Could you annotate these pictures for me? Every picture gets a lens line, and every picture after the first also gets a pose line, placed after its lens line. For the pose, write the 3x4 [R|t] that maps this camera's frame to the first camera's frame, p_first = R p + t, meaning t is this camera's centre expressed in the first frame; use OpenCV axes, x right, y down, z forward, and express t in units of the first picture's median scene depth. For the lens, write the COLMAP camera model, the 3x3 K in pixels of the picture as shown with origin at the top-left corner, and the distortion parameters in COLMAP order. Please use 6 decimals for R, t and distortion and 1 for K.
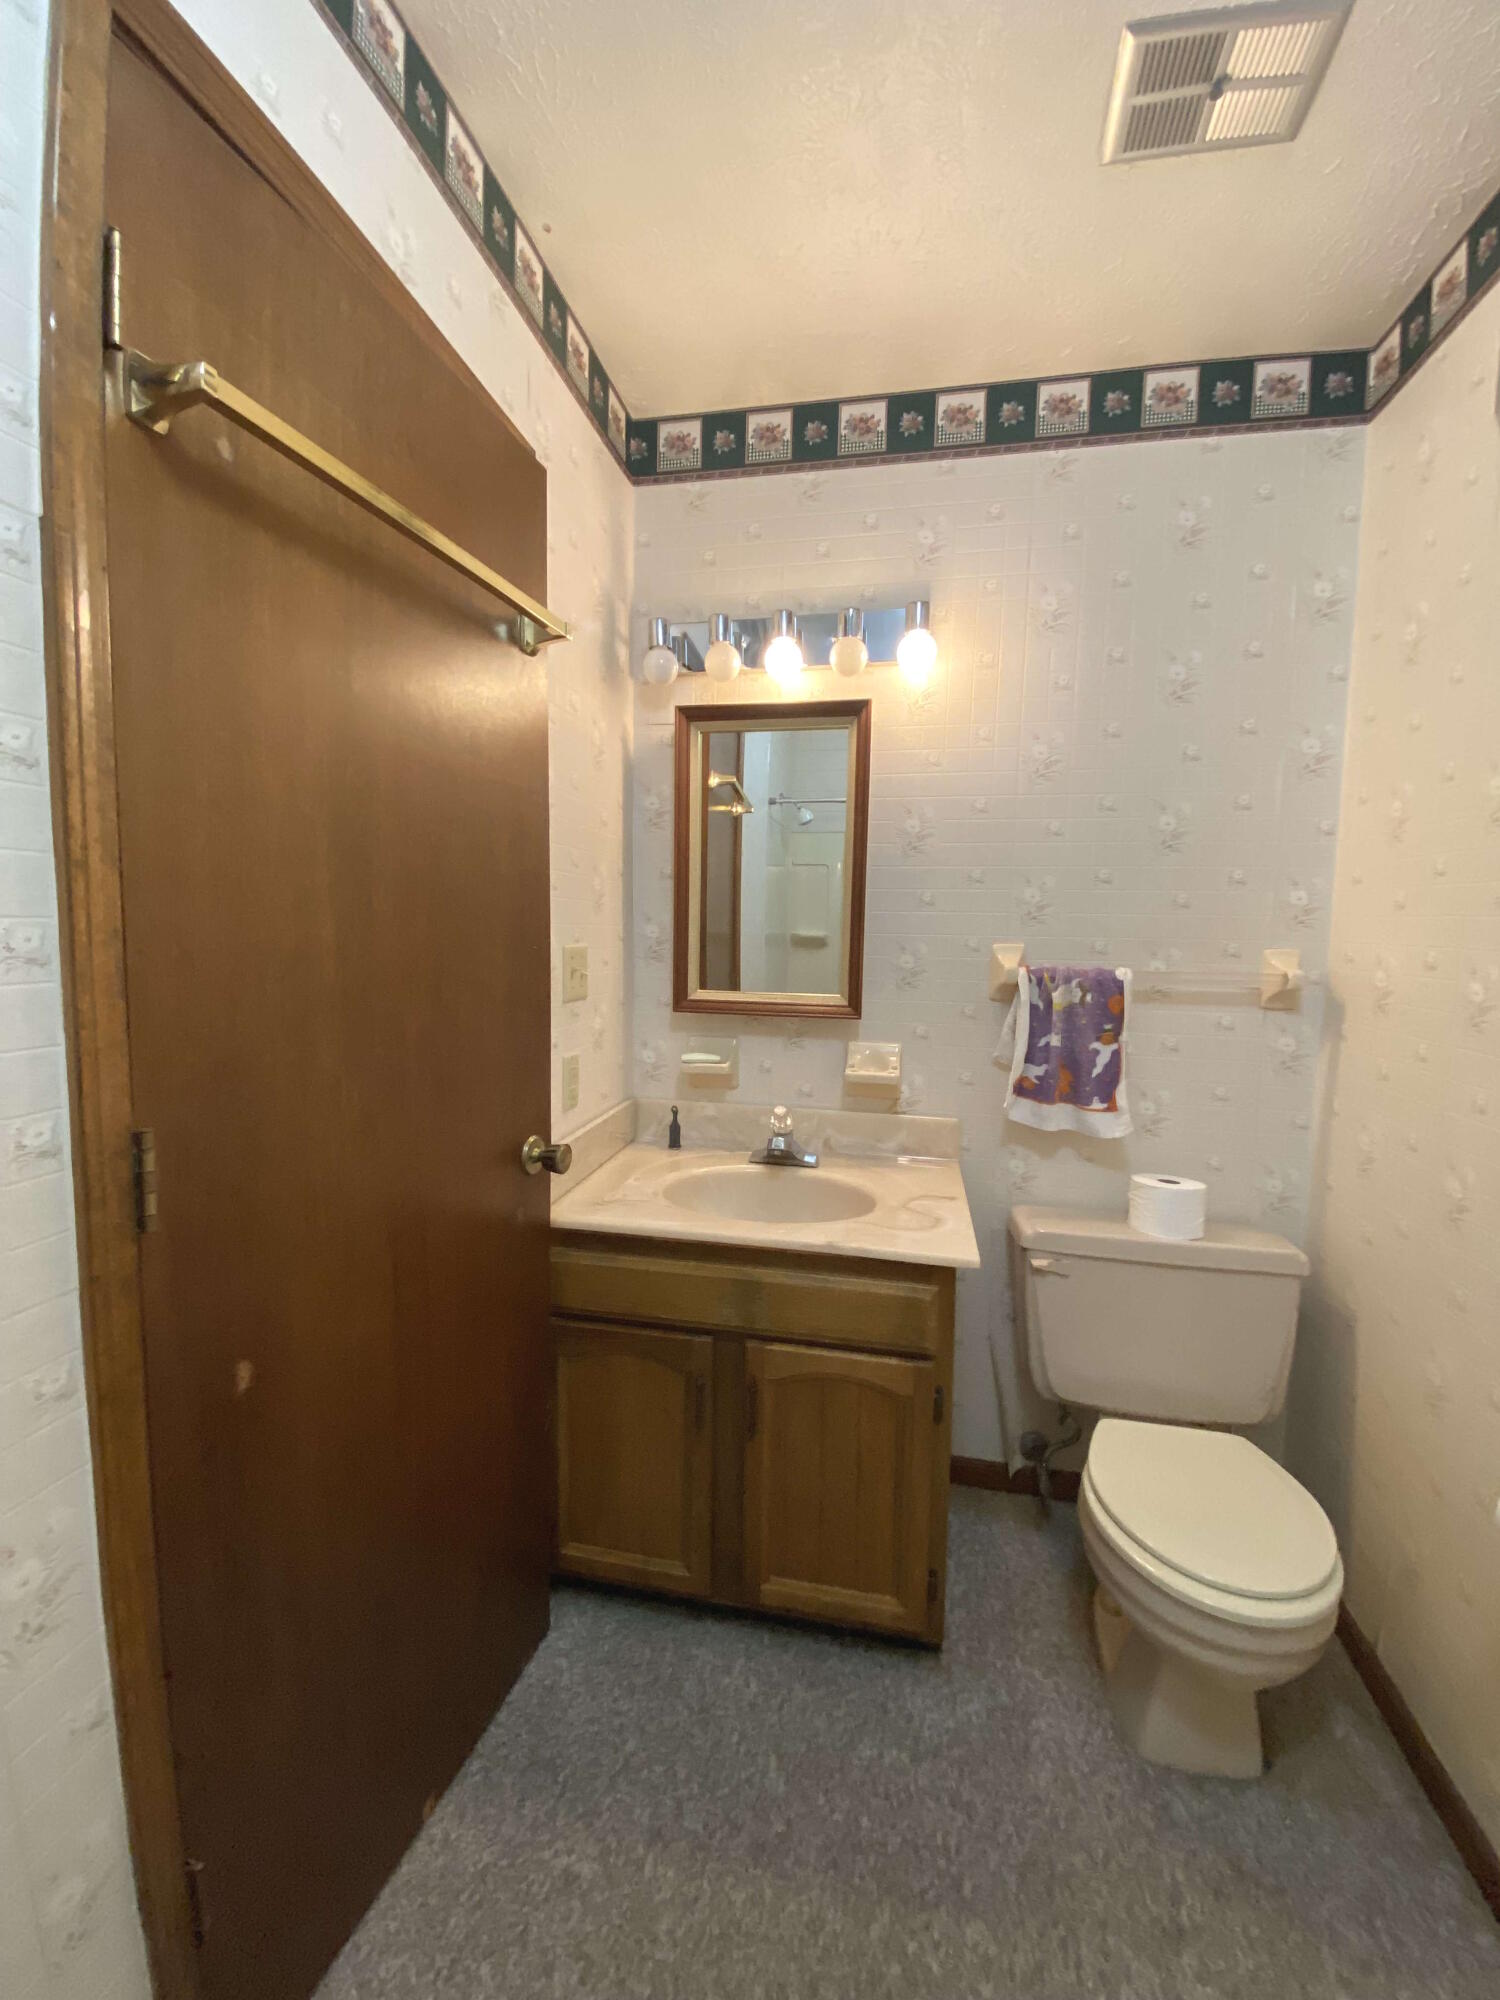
lens RADIAL K [[803.1, 0, 737.7], [0, 803.1, 1001.1], [0, 0, 1]] dist [0.001316, -0.015722]
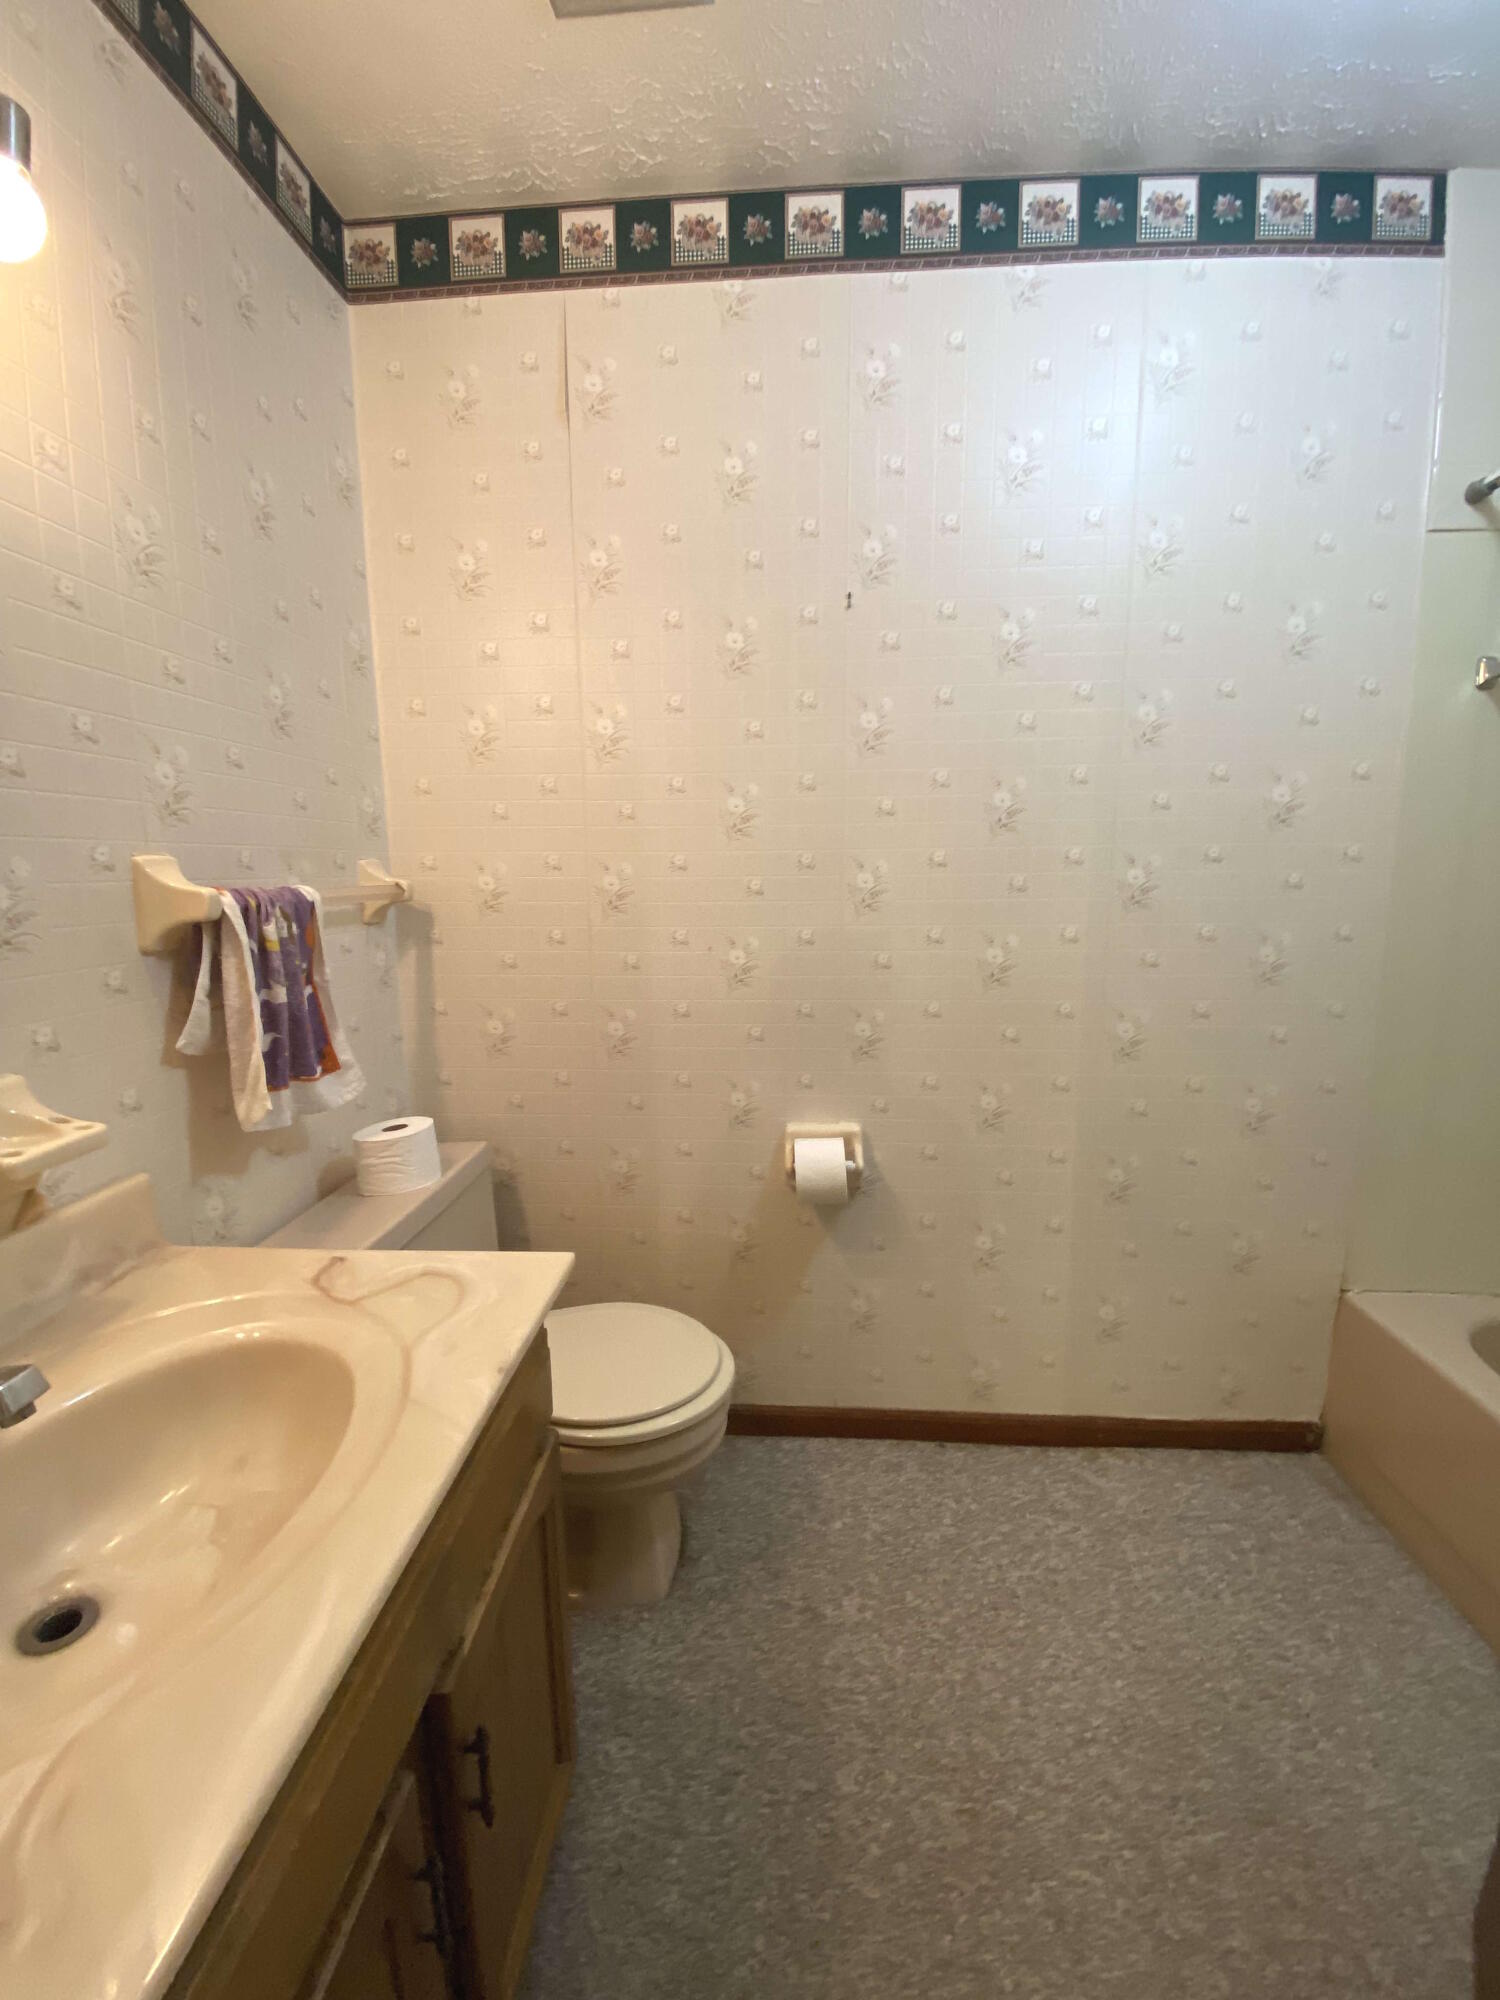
lens RADIAL K [[803.1, 0, 737.7], [0, 803.1, 1001.1], [0, 0, 1]] dist [0.001316, -0.015722]
pose [[-0.143621, -0.173055, 0.974384, -0.343069], [0.103467, 0.976570, 0.188694, -0.036298], [-0.984209, 0.127917, -0.122351, 0.724514]]
